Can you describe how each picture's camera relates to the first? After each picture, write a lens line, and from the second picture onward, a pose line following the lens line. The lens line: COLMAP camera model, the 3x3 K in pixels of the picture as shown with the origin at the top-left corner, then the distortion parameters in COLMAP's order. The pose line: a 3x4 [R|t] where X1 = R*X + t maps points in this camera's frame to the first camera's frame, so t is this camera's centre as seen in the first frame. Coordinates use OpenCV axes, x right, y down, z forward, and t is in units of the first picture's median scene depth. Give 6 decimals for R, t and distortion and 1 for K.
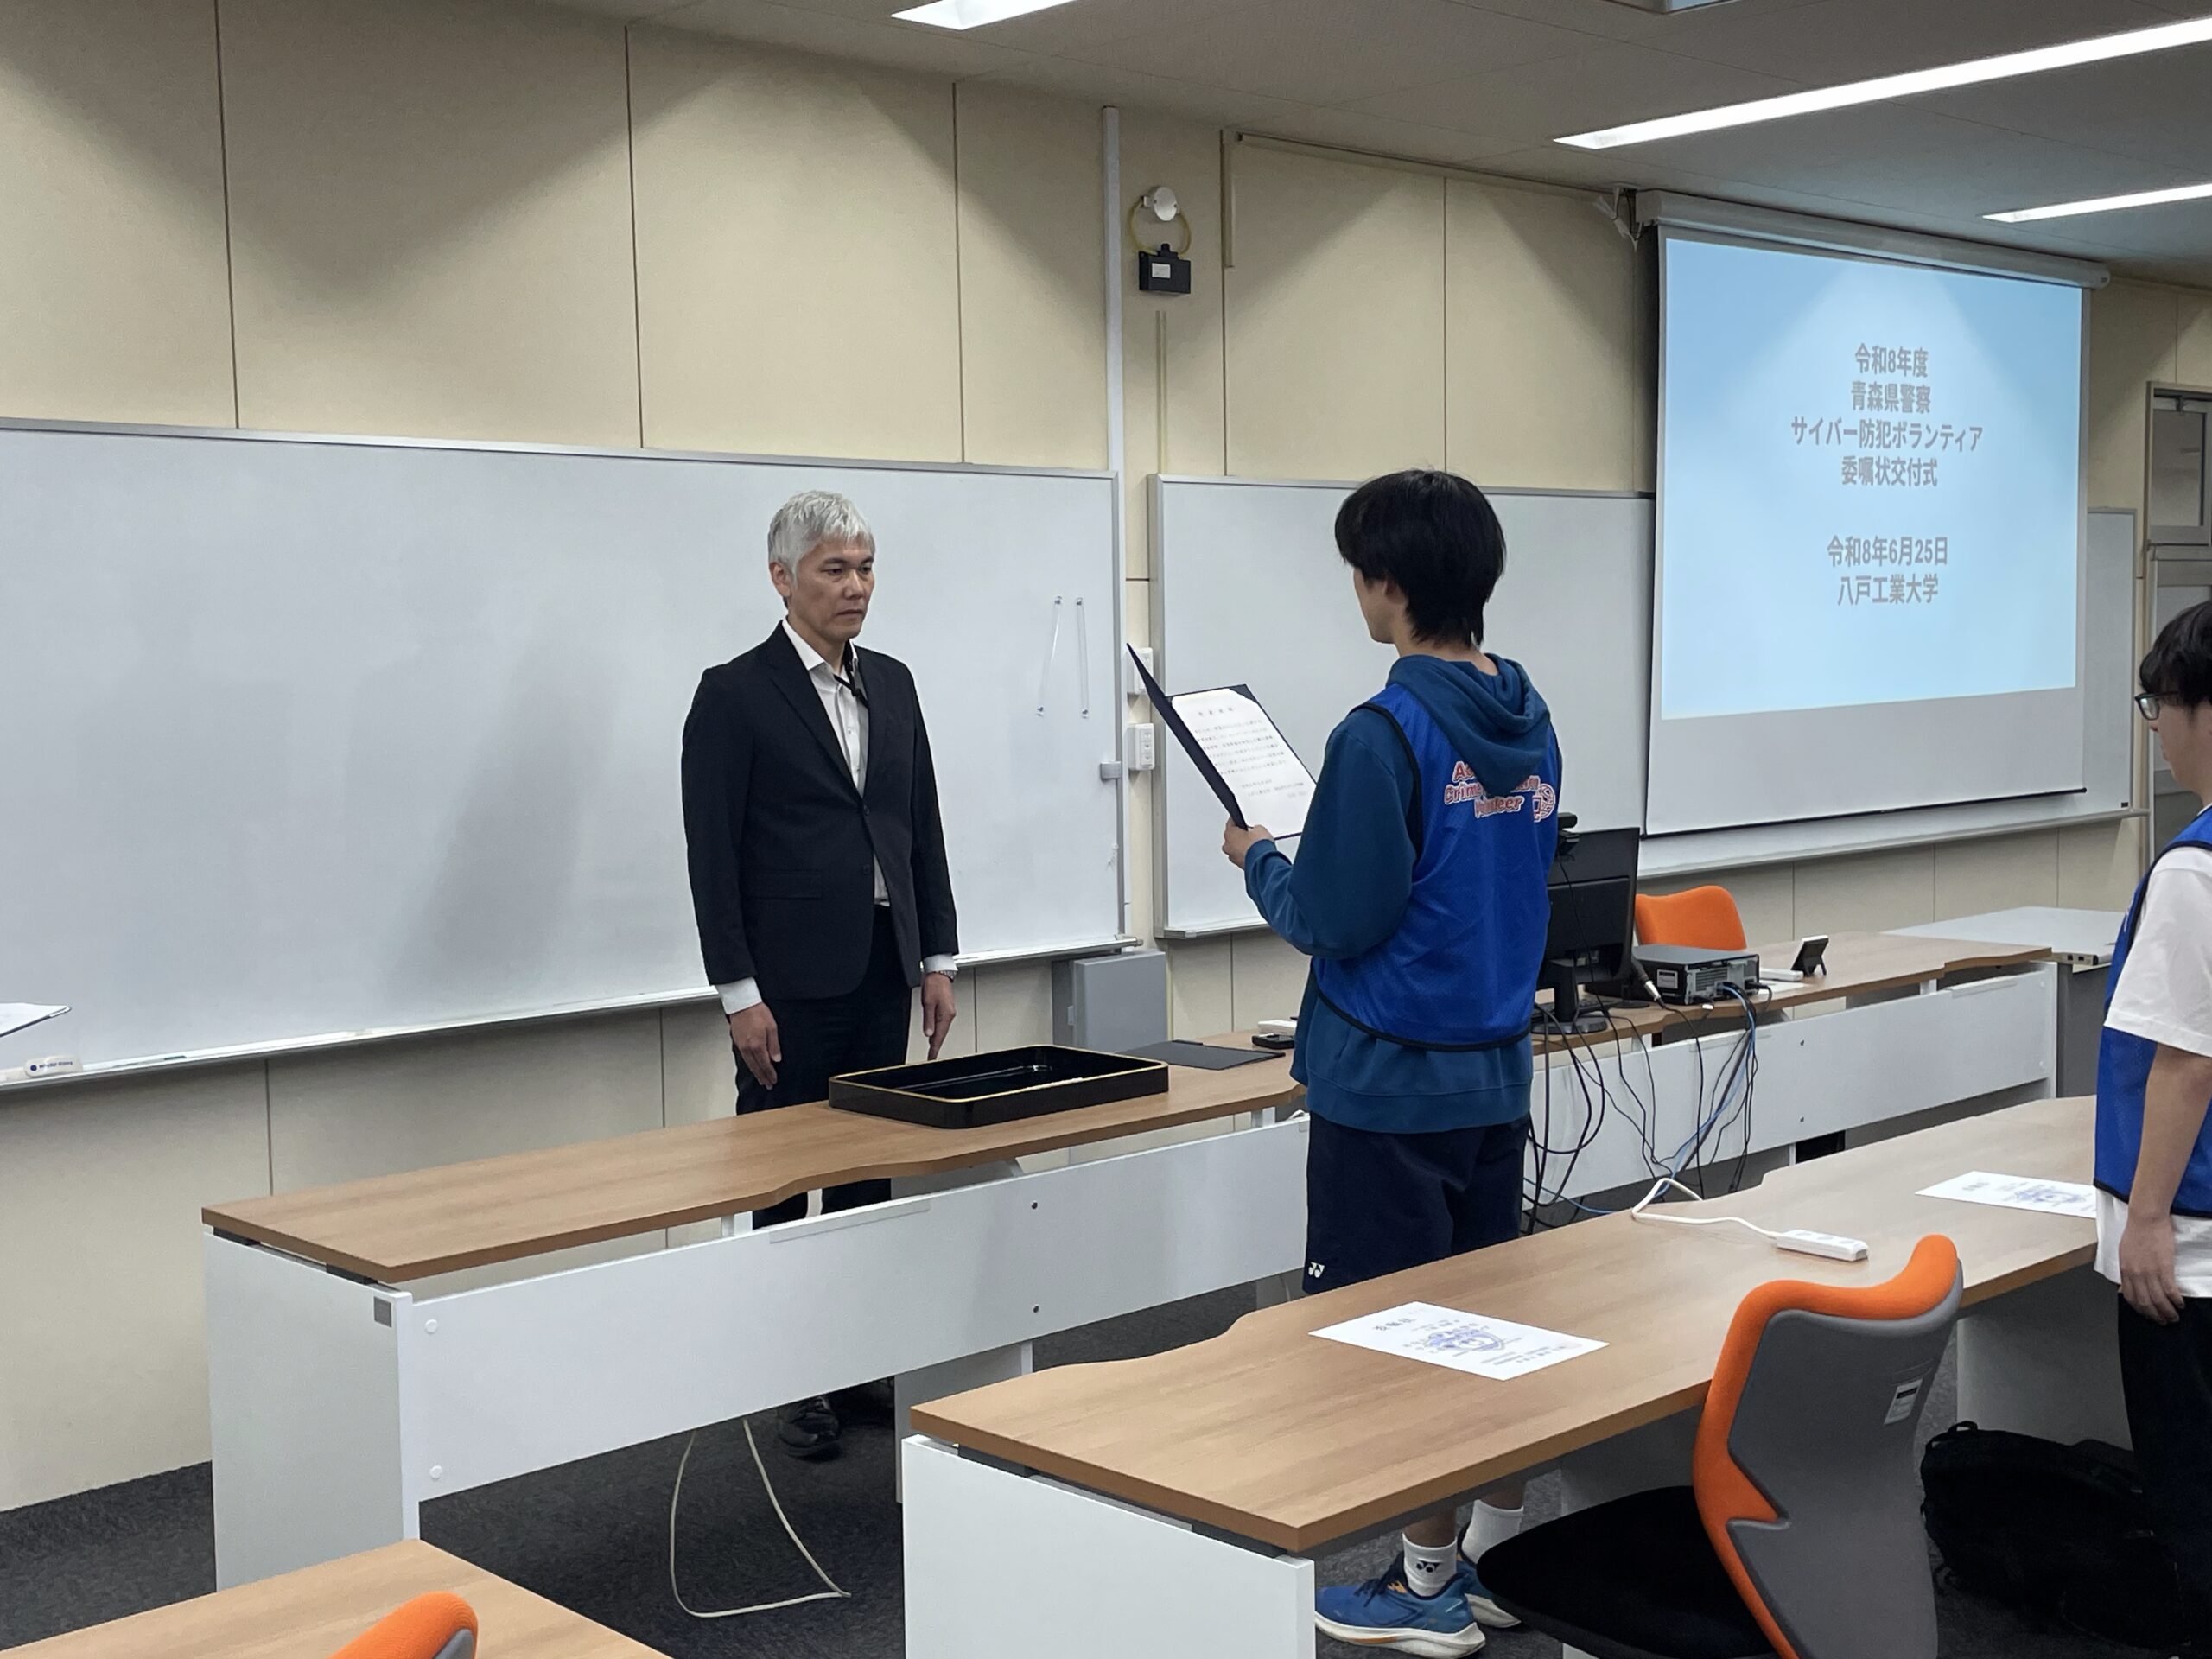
lens RADIAL K [[2653.1, 0, 1106.0], [0, 2653.1, 829.5], [0, 0, 1]] dist [0.104343, -0.036022]
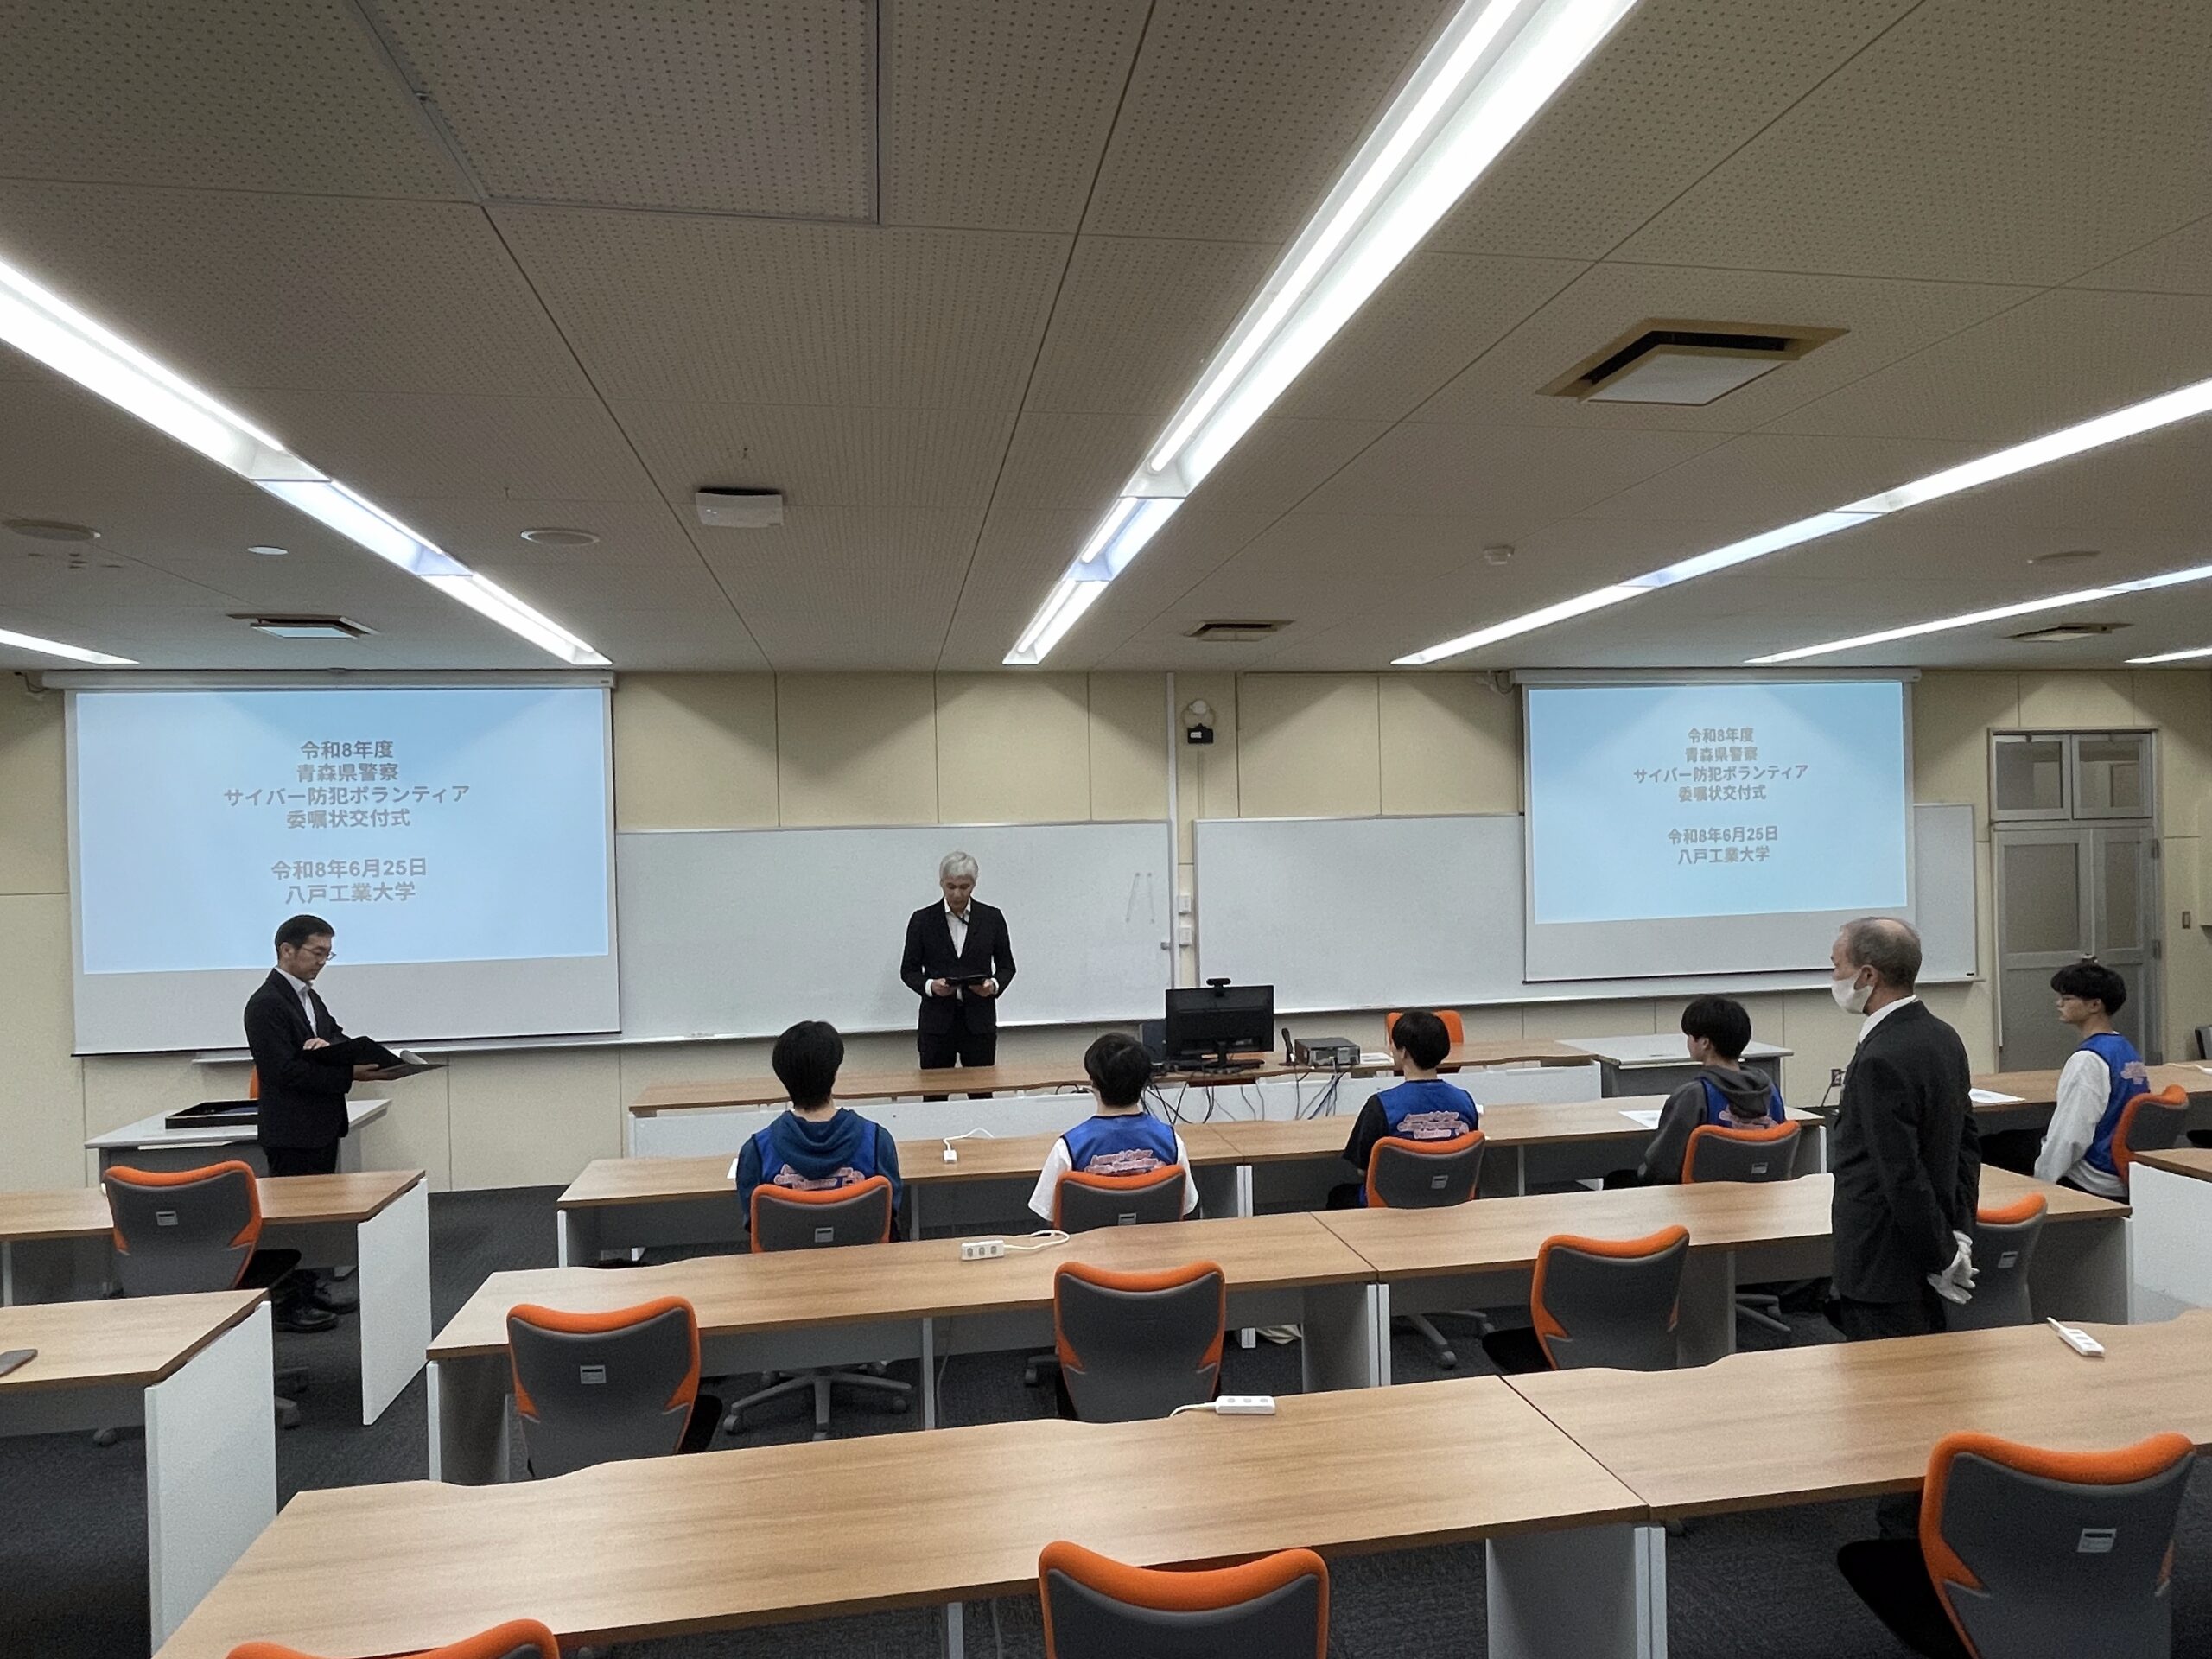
lens RADIAL K [[1339.2, 0, 1106.0], [0, 1339.2, 829.5], [0, 0, 1]] dist [0.027779, -0.000333]
pose [[0.831723, -0.004320, -0.555174, 0.474809], [-0.031621, 0.997978, -0.055139, -0.043673], [0.554289, 0.063416, 0.829905, -0.025408]]
